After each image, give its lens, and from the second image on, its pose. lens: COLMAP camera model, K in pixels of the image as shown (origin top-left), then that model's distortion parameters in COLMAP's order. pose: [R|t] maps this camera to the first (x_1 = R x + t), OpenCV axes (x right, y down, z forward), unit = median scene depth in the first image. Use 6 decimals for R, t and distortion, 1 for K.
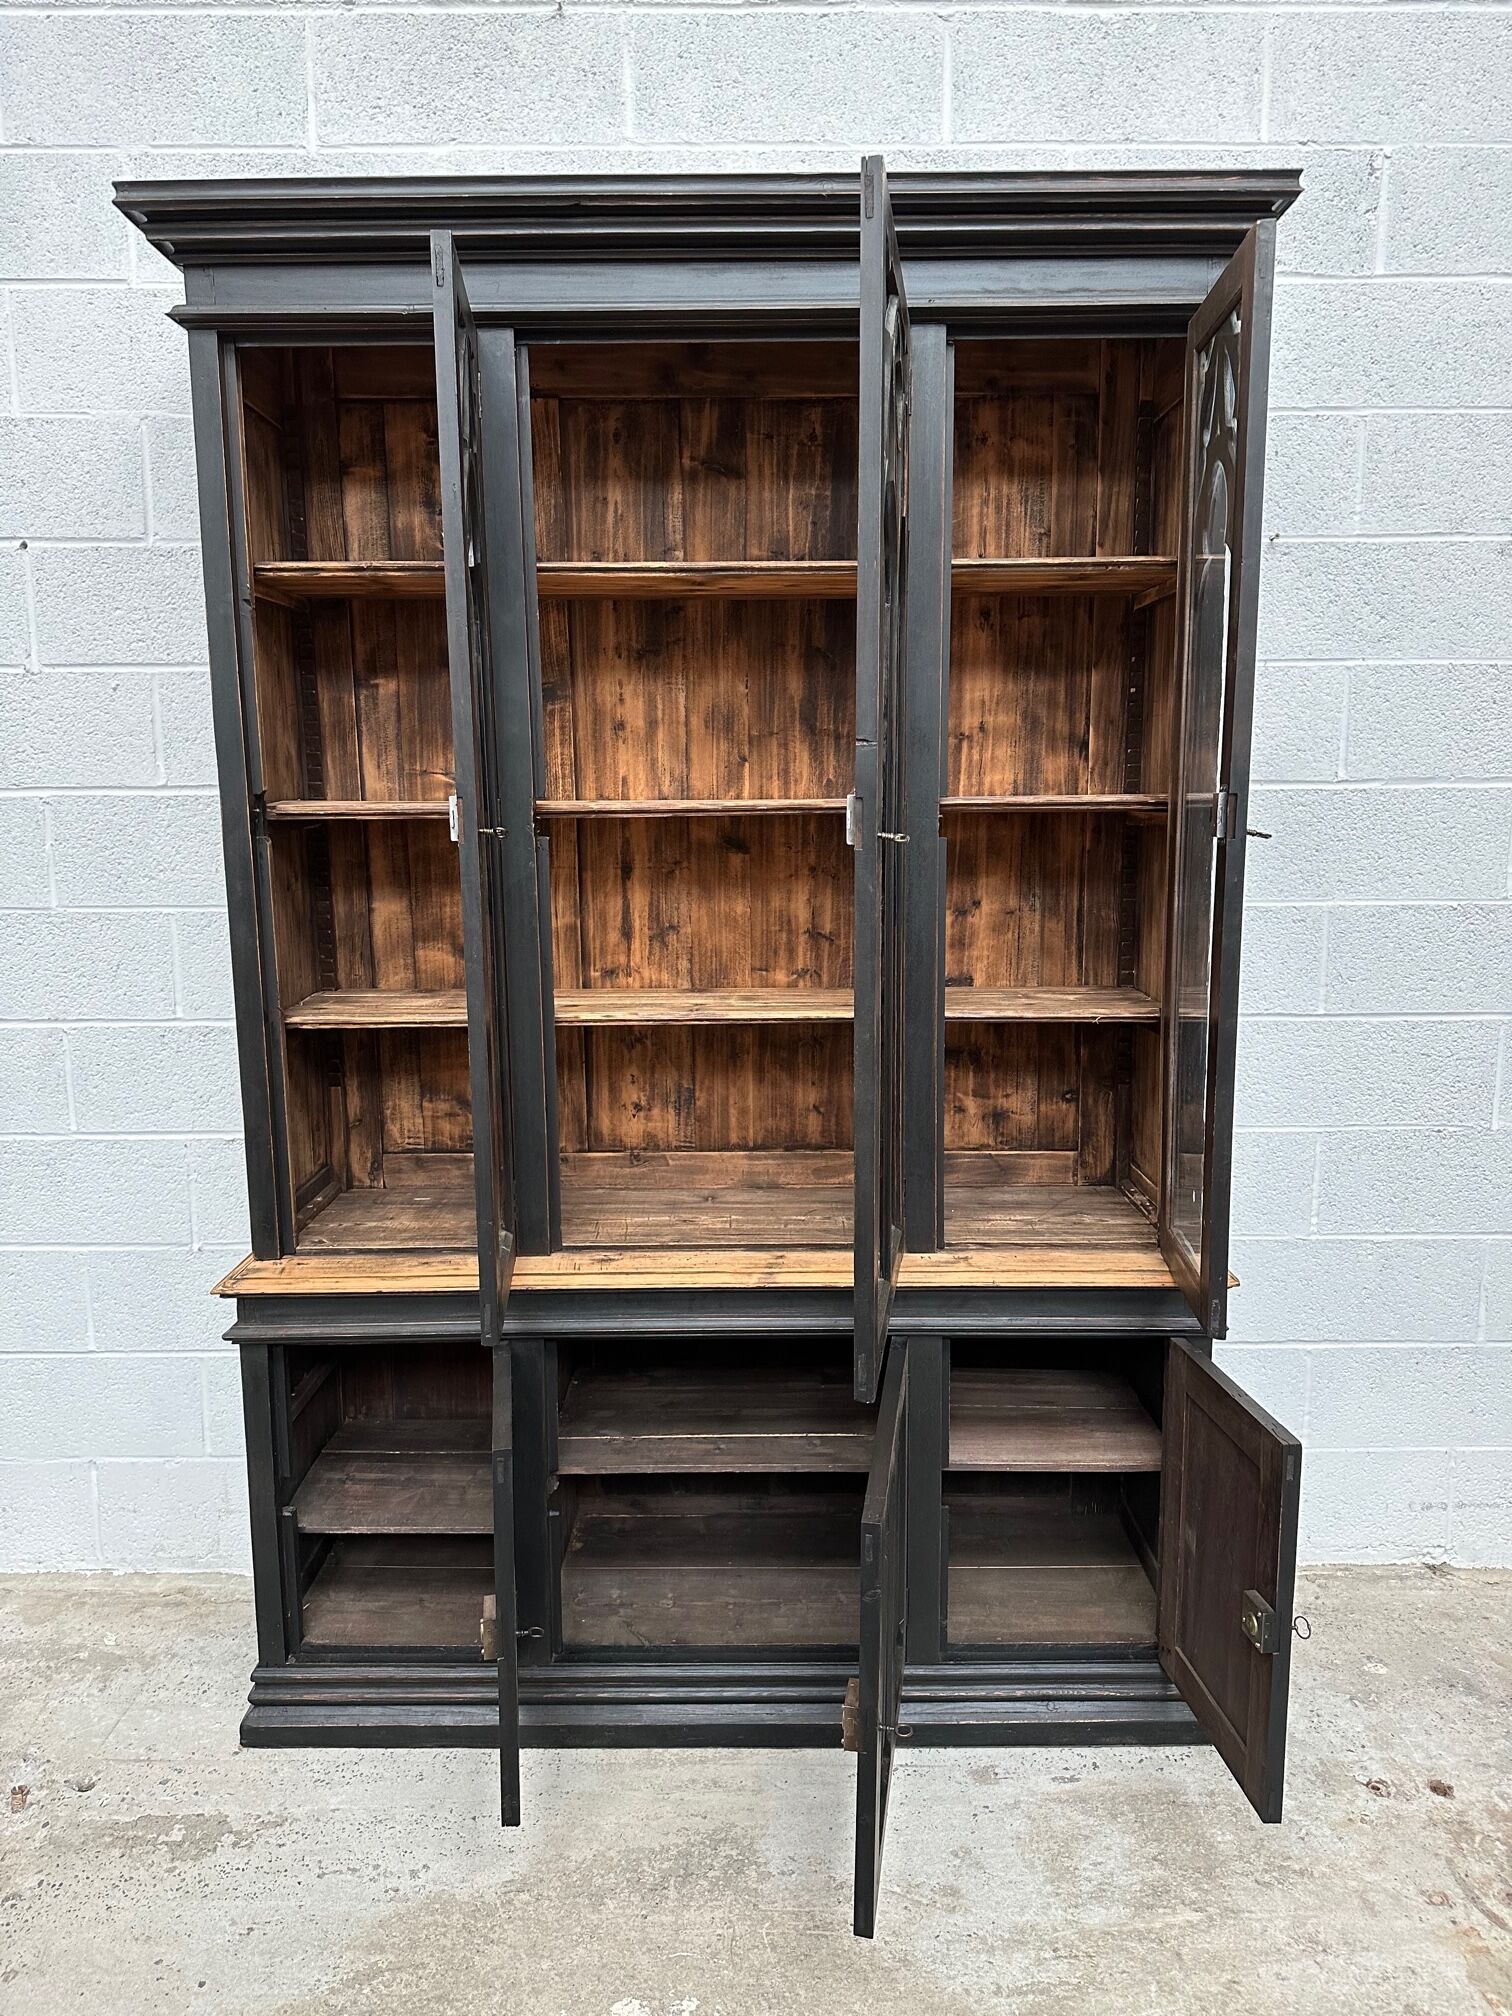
lens RADIAL K [[1404.4, 0, 762.1], [0, 1404.4, 1005.8], [0, 0, 1]] dist [0.030151, -0.034445]
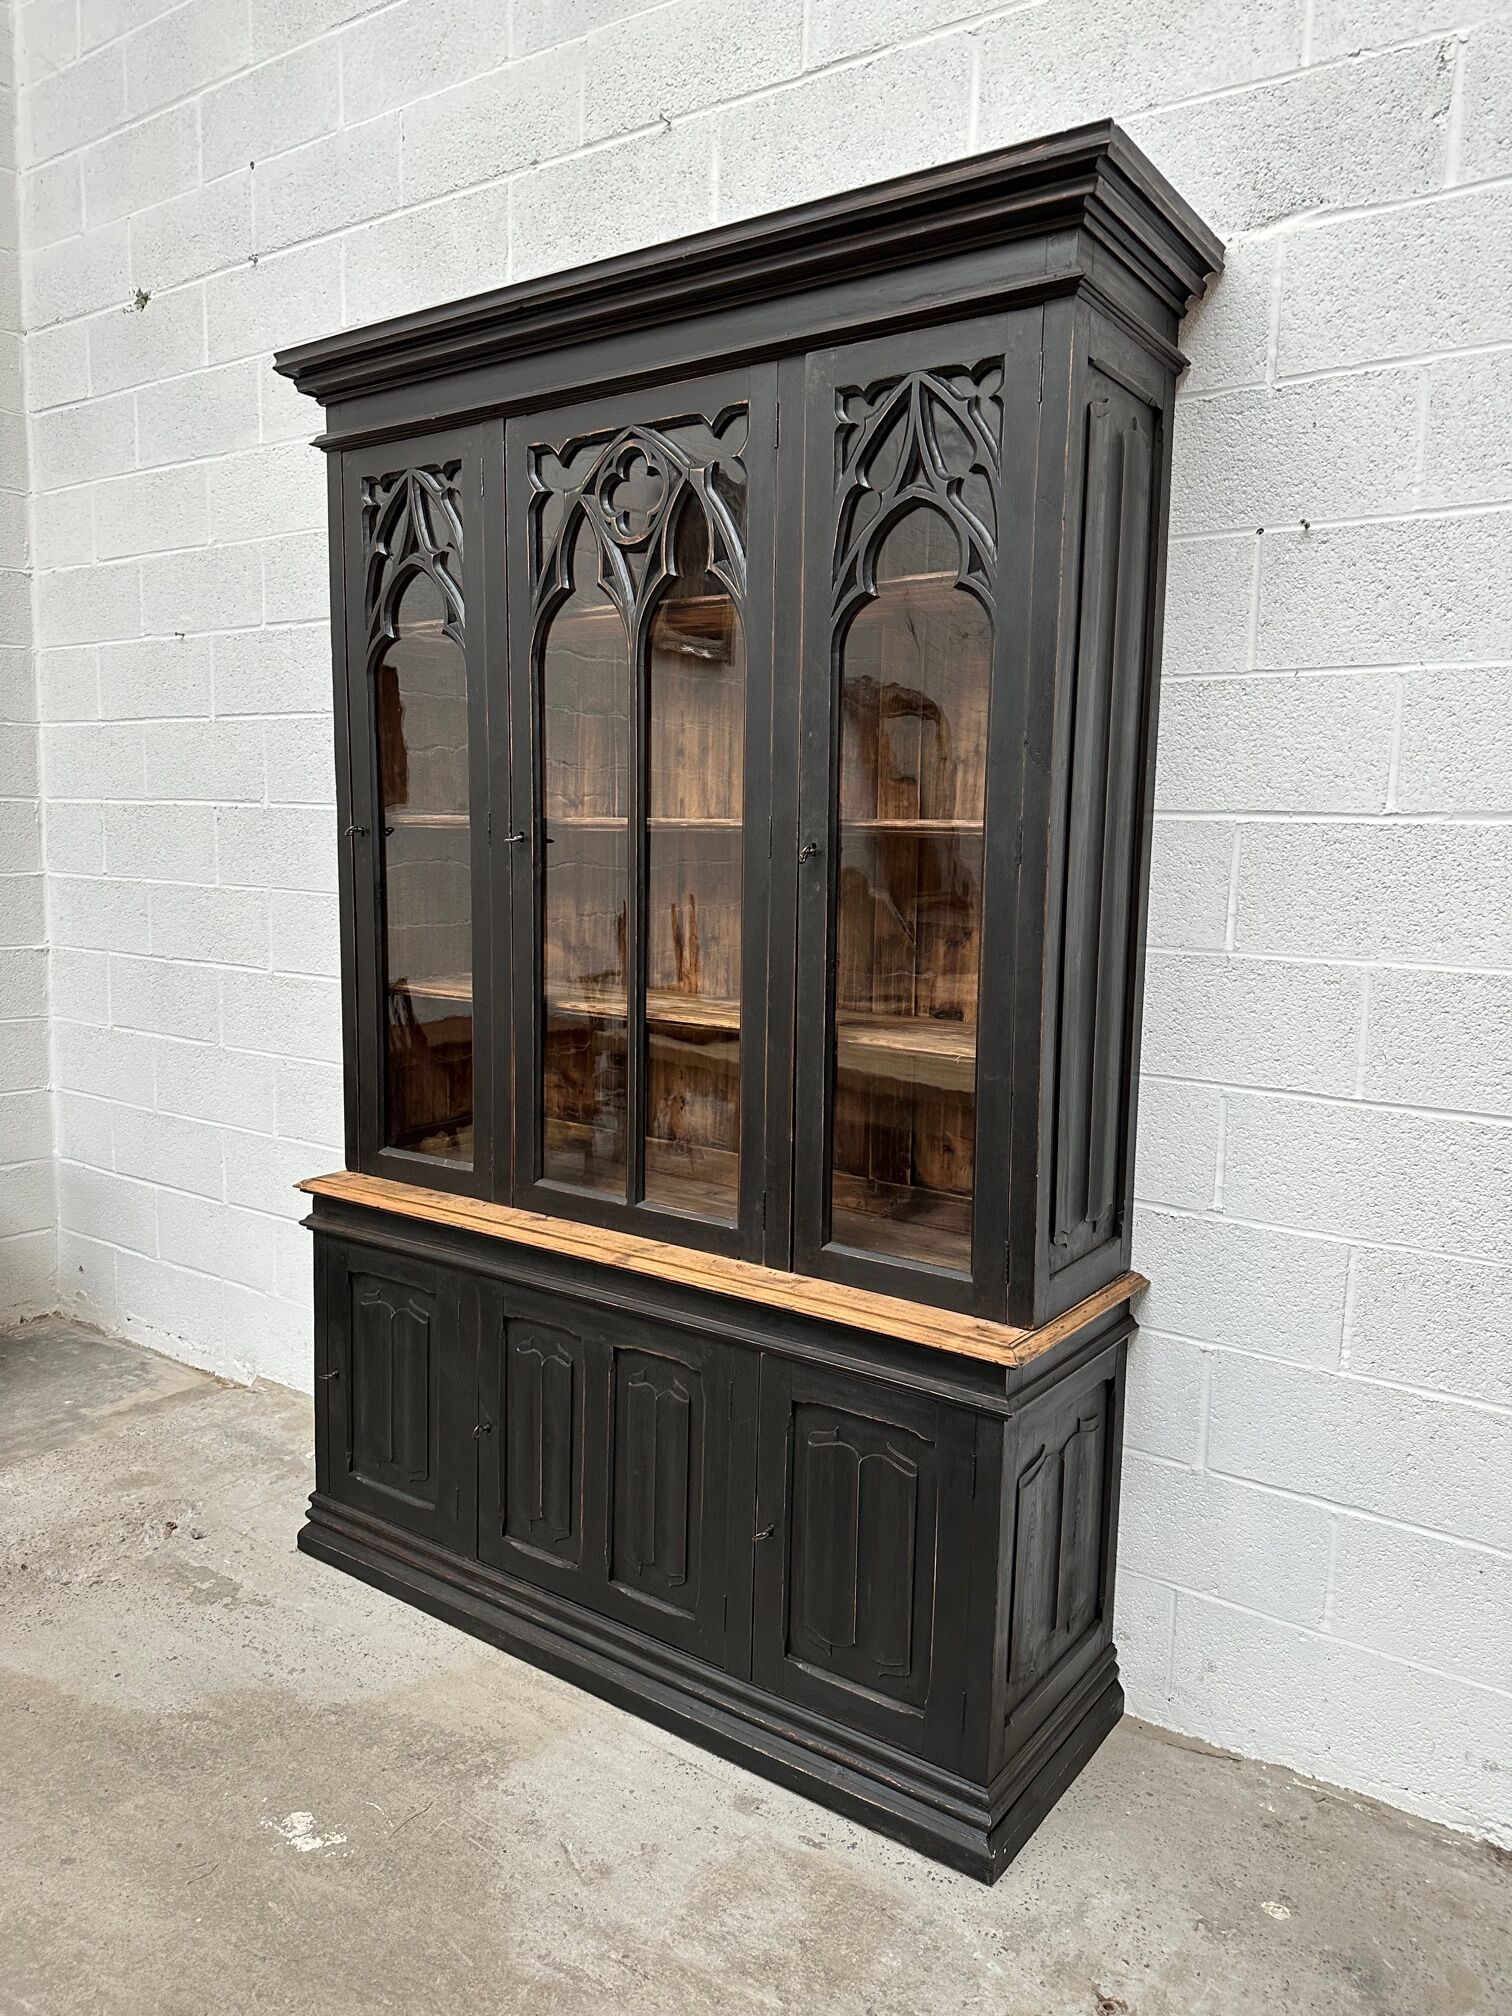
lens RADIAL K [[1410.0, 0, 772.0], [0, 1410.0, 1008.4], [0, 0, 1]] dist [0.027585, -0.028303]
pose [[0.821351, 0.094708, -0.562506, 0.606953], [-0.112876, 0.993606, 0.002475, -0.010770], [0.559144, 0.061461, 0.826789, 0.140899]]
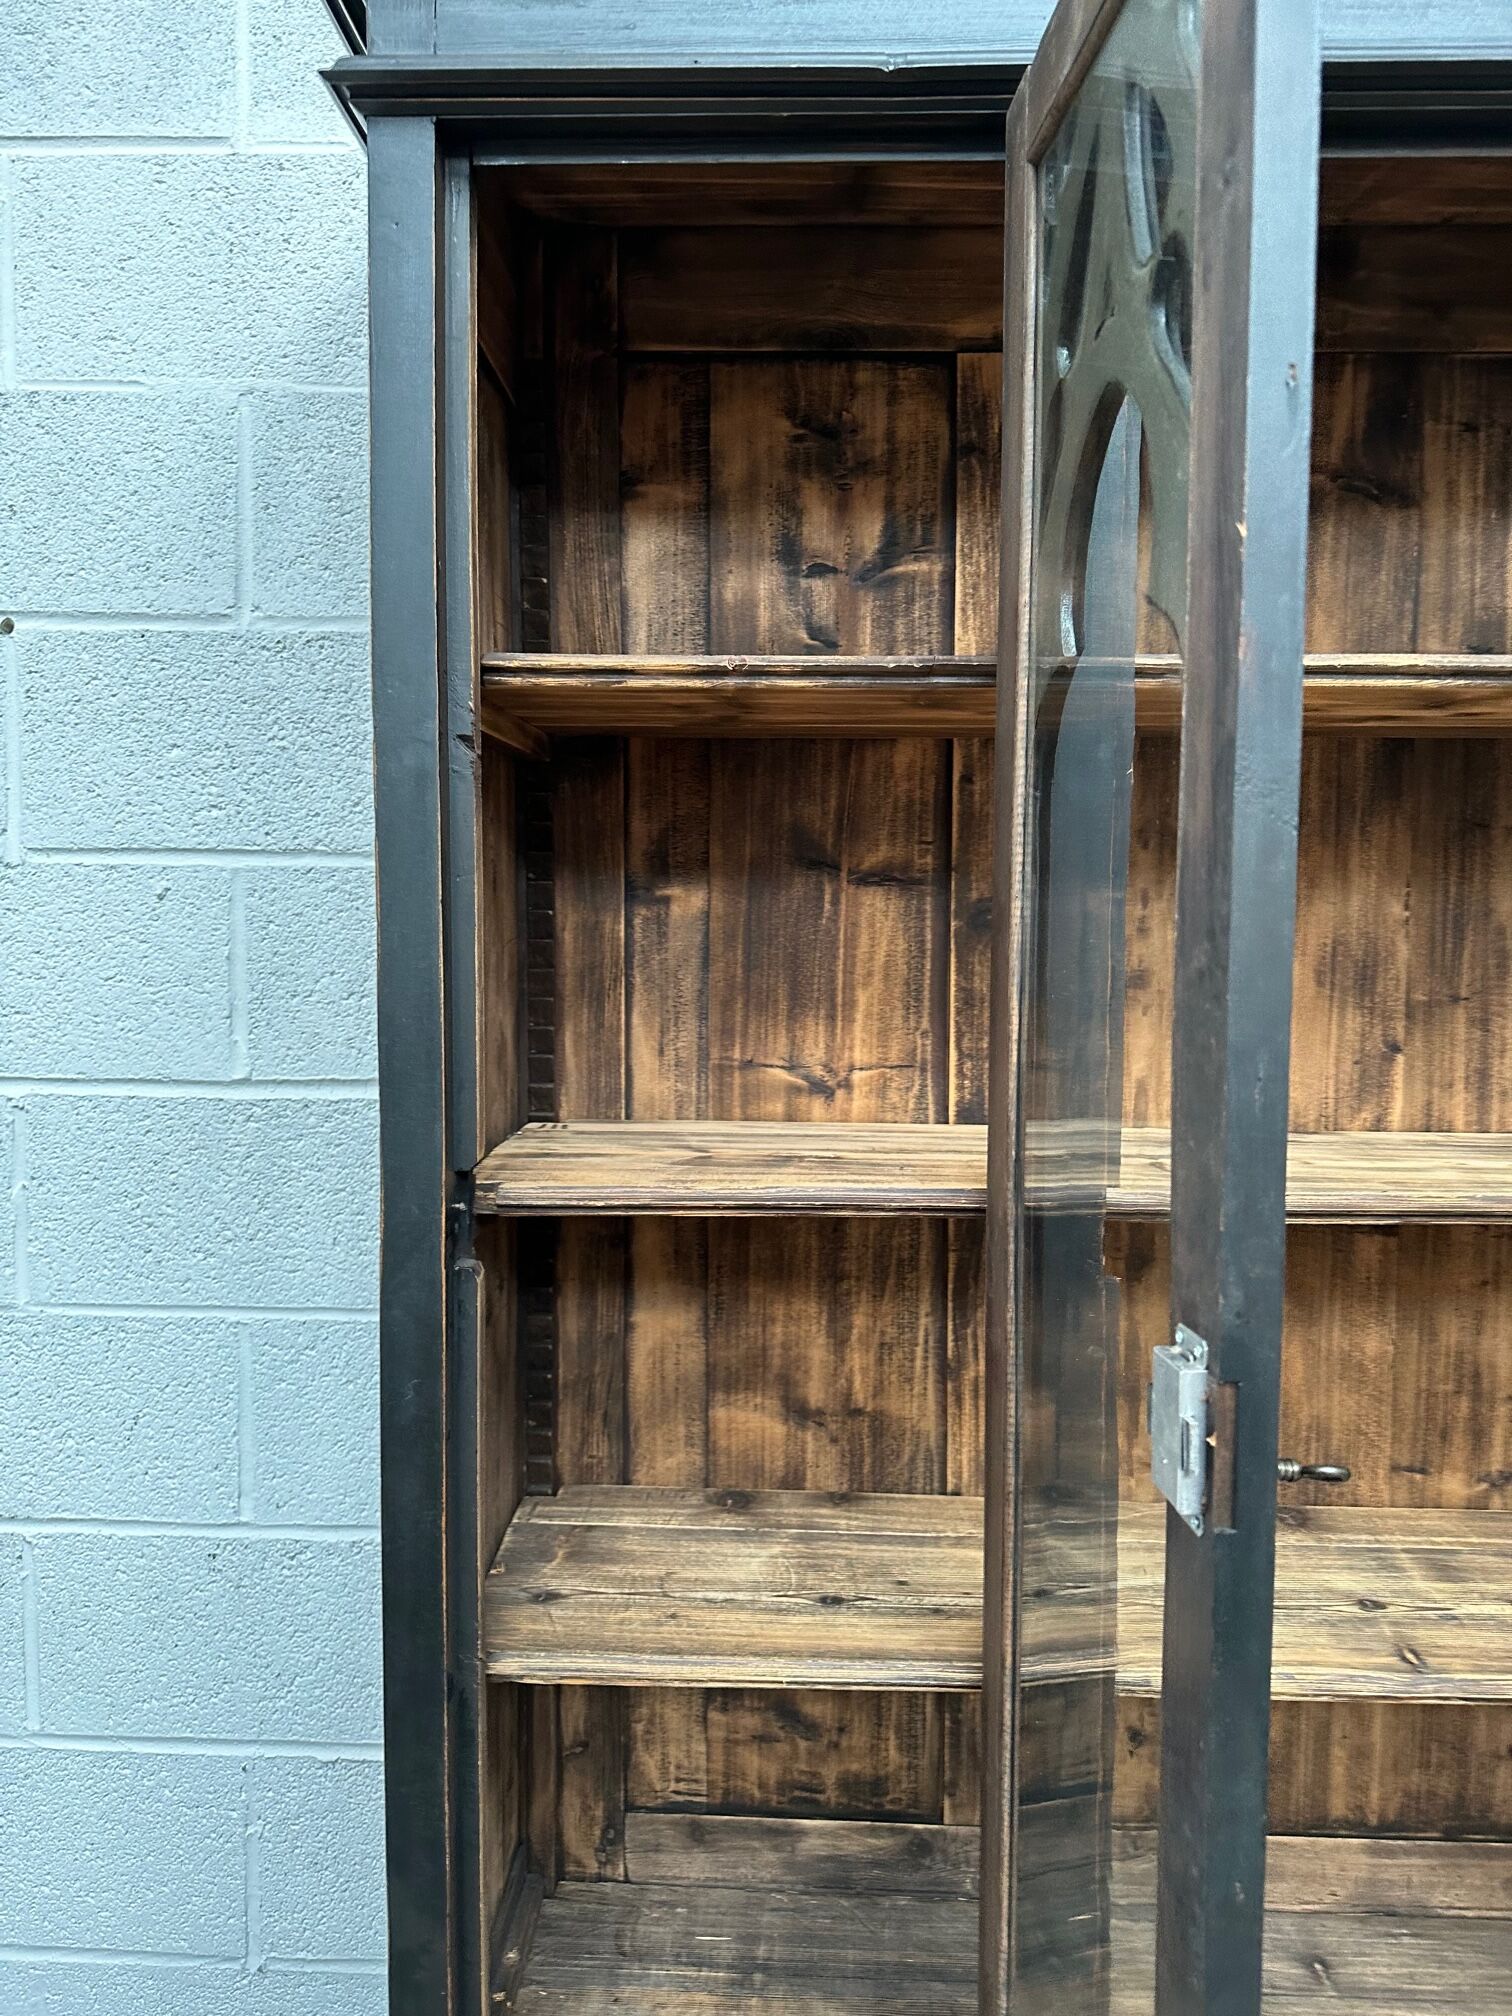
lens RADIAL K [[1405.6, 0, 755.1], [0, 1405.6, 1000.3], [0, 0, 1]] dist [0.024227, -0.026257]
pose [[0.999447, 0.017884, -0.028017, -0.228763], [-0.020490, 0.995200, -0.095696, -0.143941], [0.026172, 0.096217, 0.995016, 0.501912]]
